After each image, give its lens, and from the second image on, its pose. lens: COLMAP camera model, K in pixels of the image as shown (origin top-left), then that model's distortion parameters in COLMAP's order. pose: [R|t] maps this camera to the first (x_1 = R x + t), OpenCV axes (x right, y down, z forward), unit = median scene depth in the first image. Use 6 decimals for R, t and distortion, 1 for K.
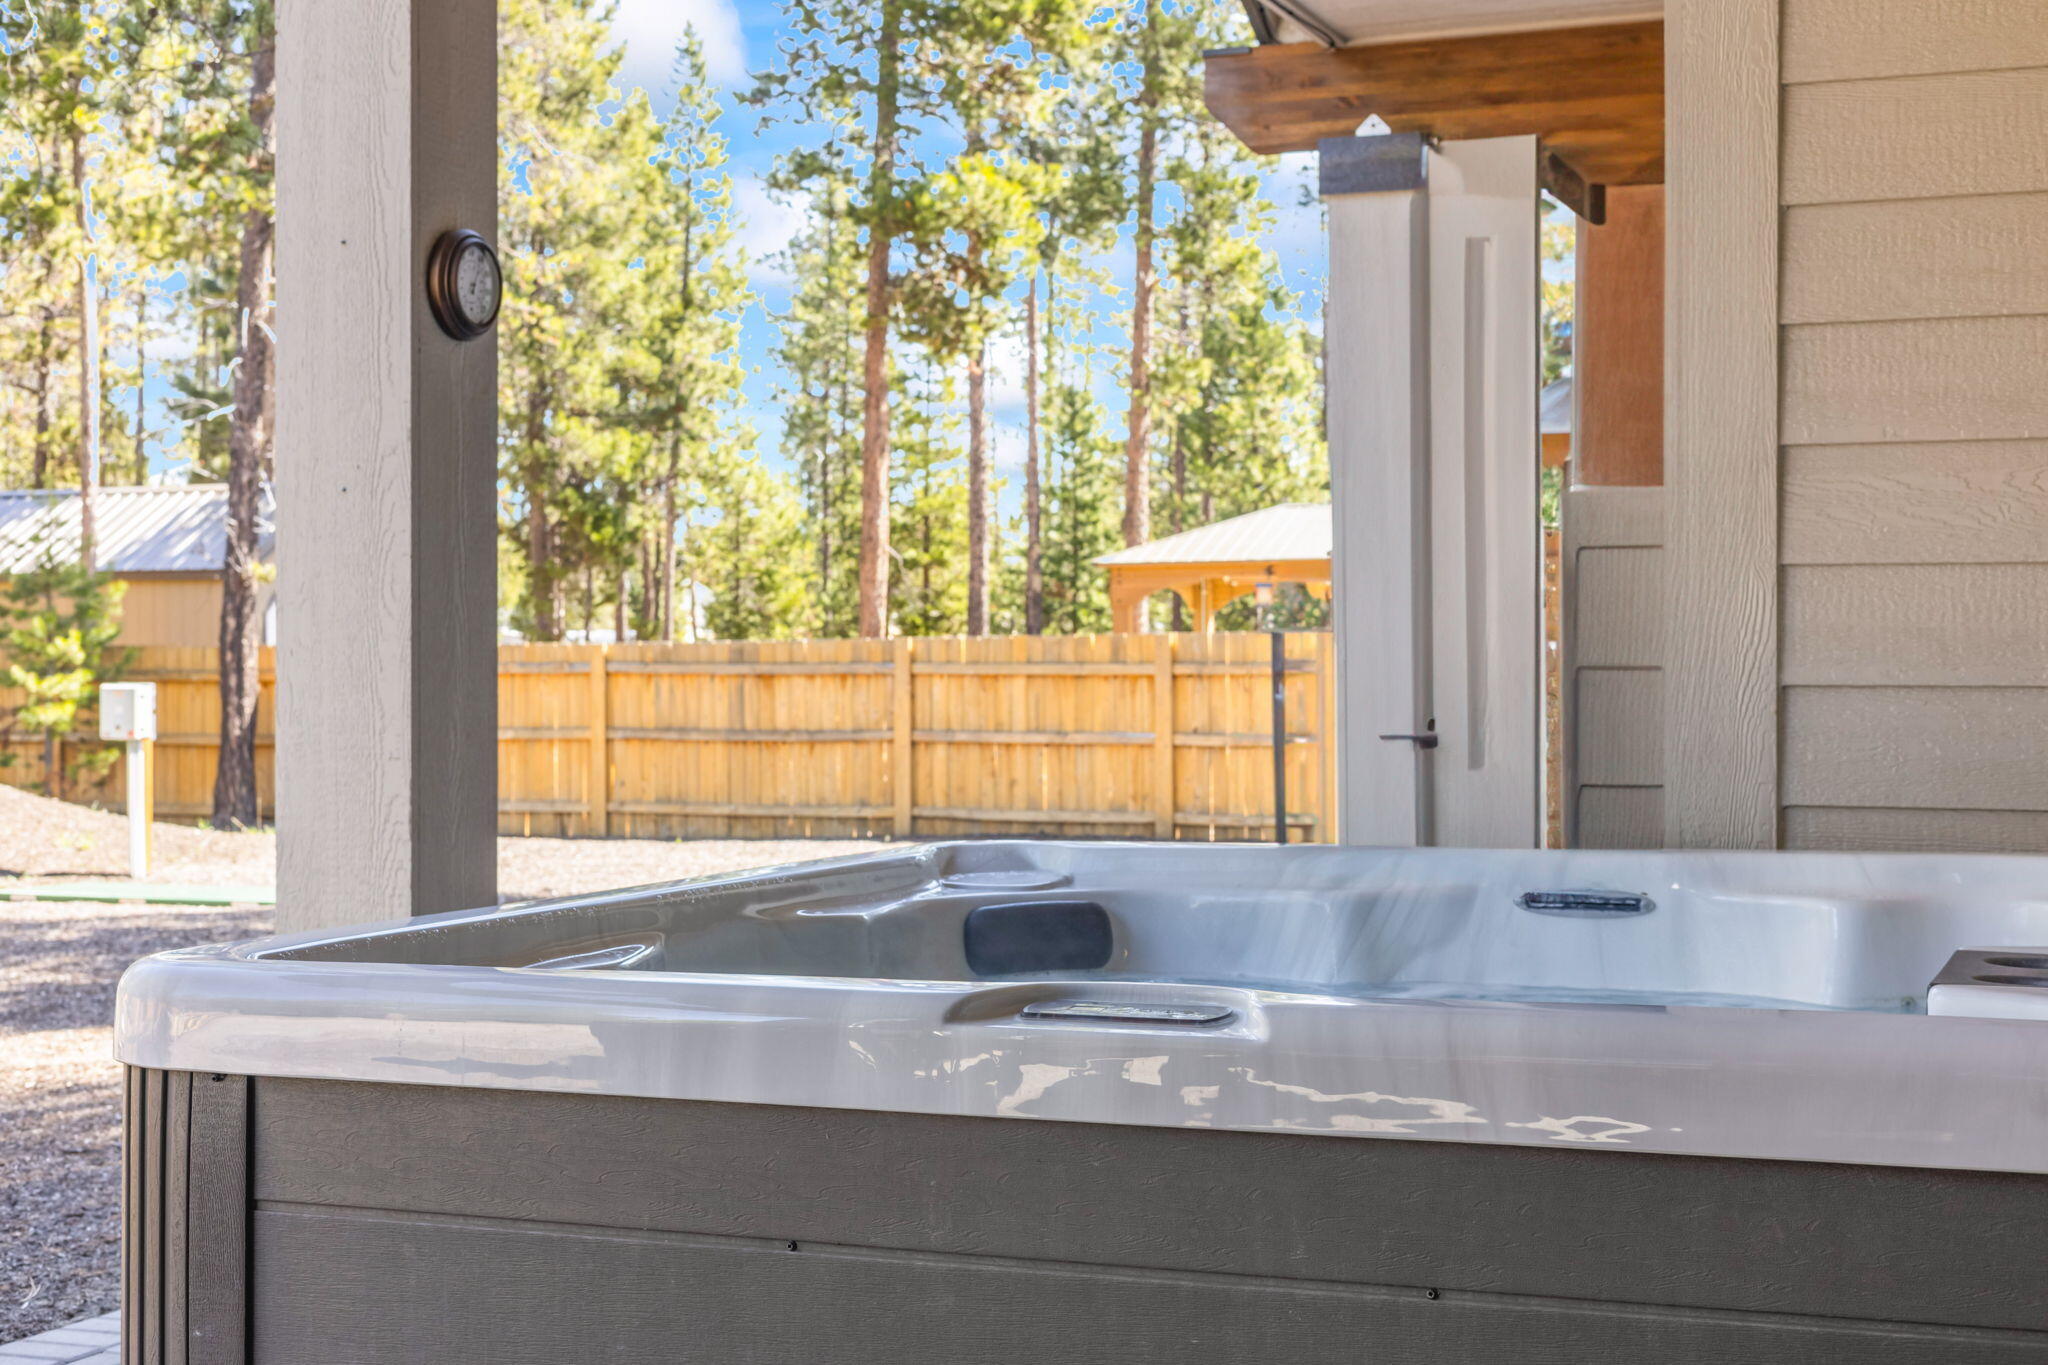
lens RADIAL K [[2883.0, 0, 1025.1], [0, 2883.0, 681.8], [0, 0, 1]] dist [0.010143, 0.000000]
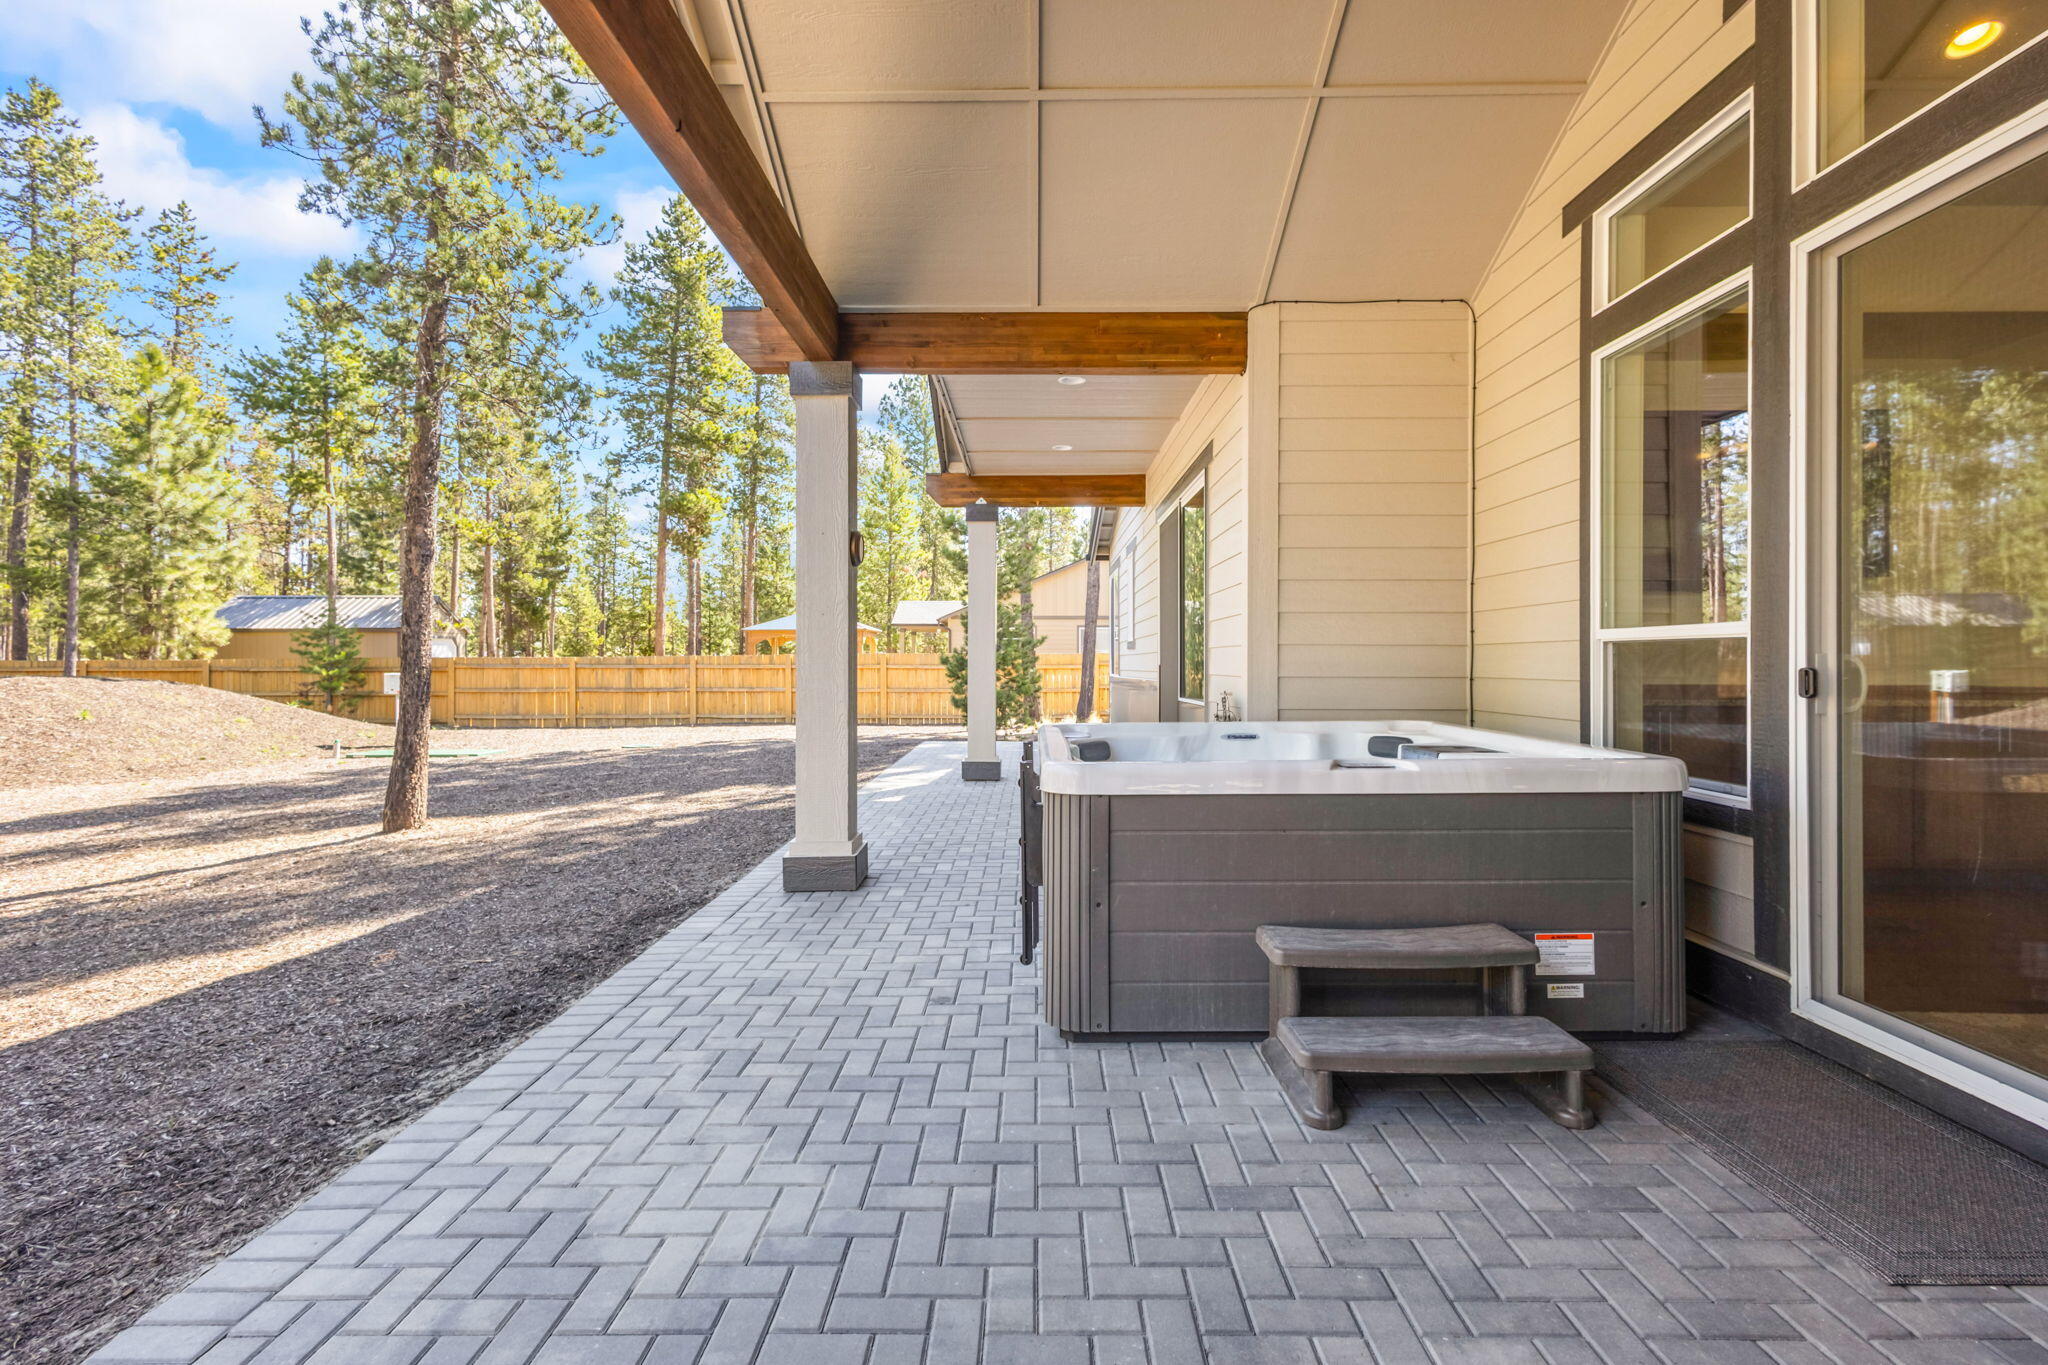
lens RADIAL K [[946.1, 0, 1027.3], [0, 946.1, 667.8], [0, 0, 1]] dist [0.001954, -0.000147]
pose [[0.930256, -0.001884, 0.366906, -0.063498], [0.002274, 0.999997, -0.000630, -0.001323], [-0.366904, 0.001421, 0.930258, -0.001507]]
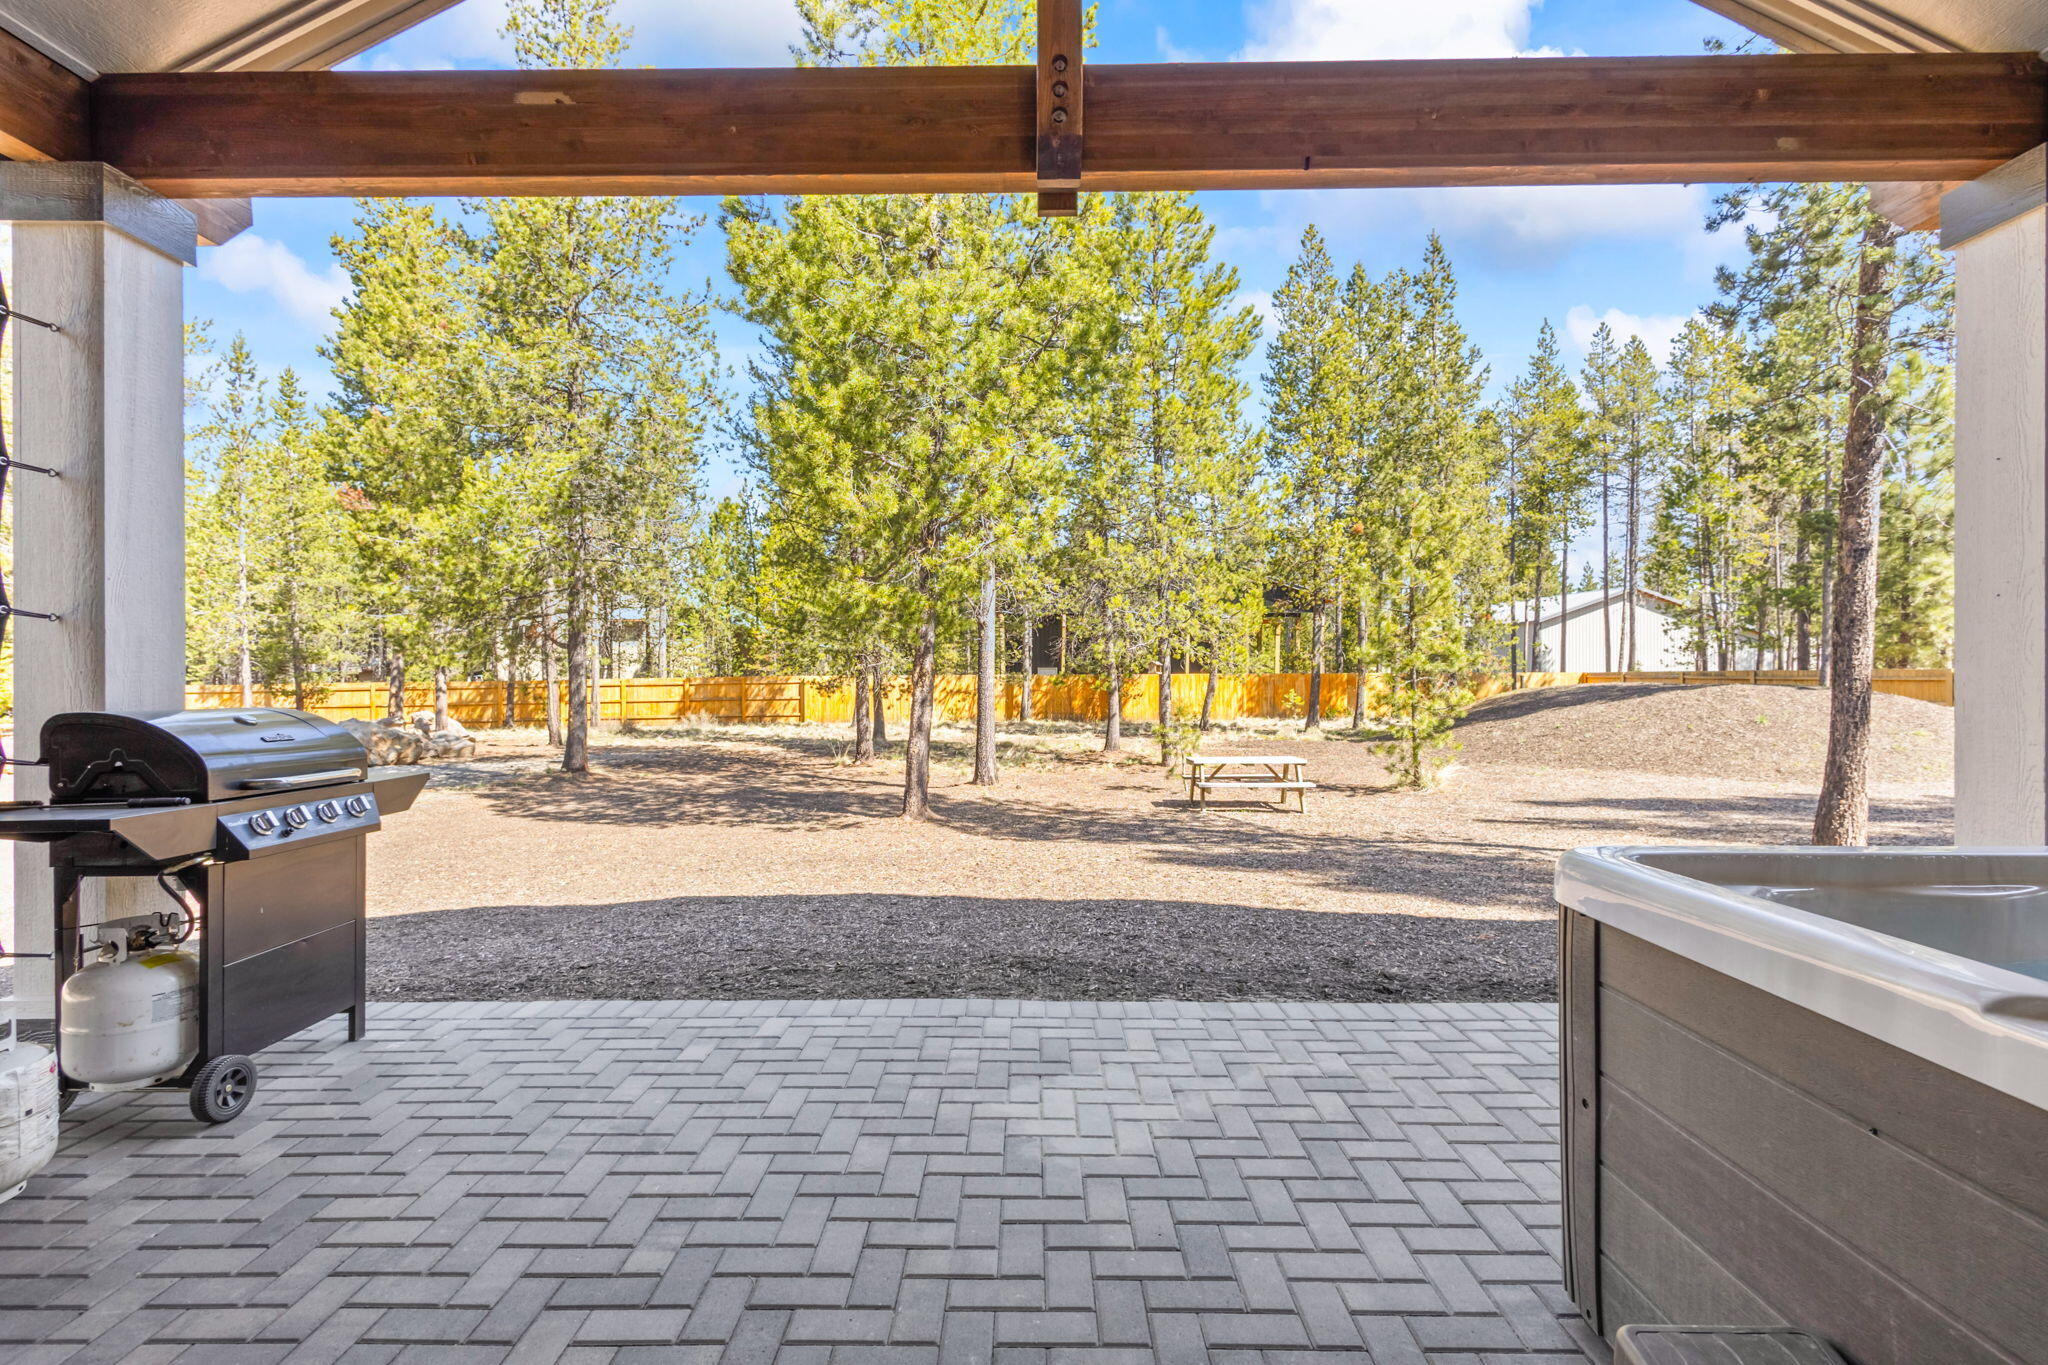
lens RADIAL K [[946.1, 0, 1025.1], [0, 946.1, 679.8], [0, 0, 1]] dist [0.001954, -0.000147]
pose [[0.361719, 0.005700, -0.932270, 0.179332], [-0.003260, 0.999983, 0.004849, -0.003993], [0.932282, 0.001285, 0.361731, 0.106226]]
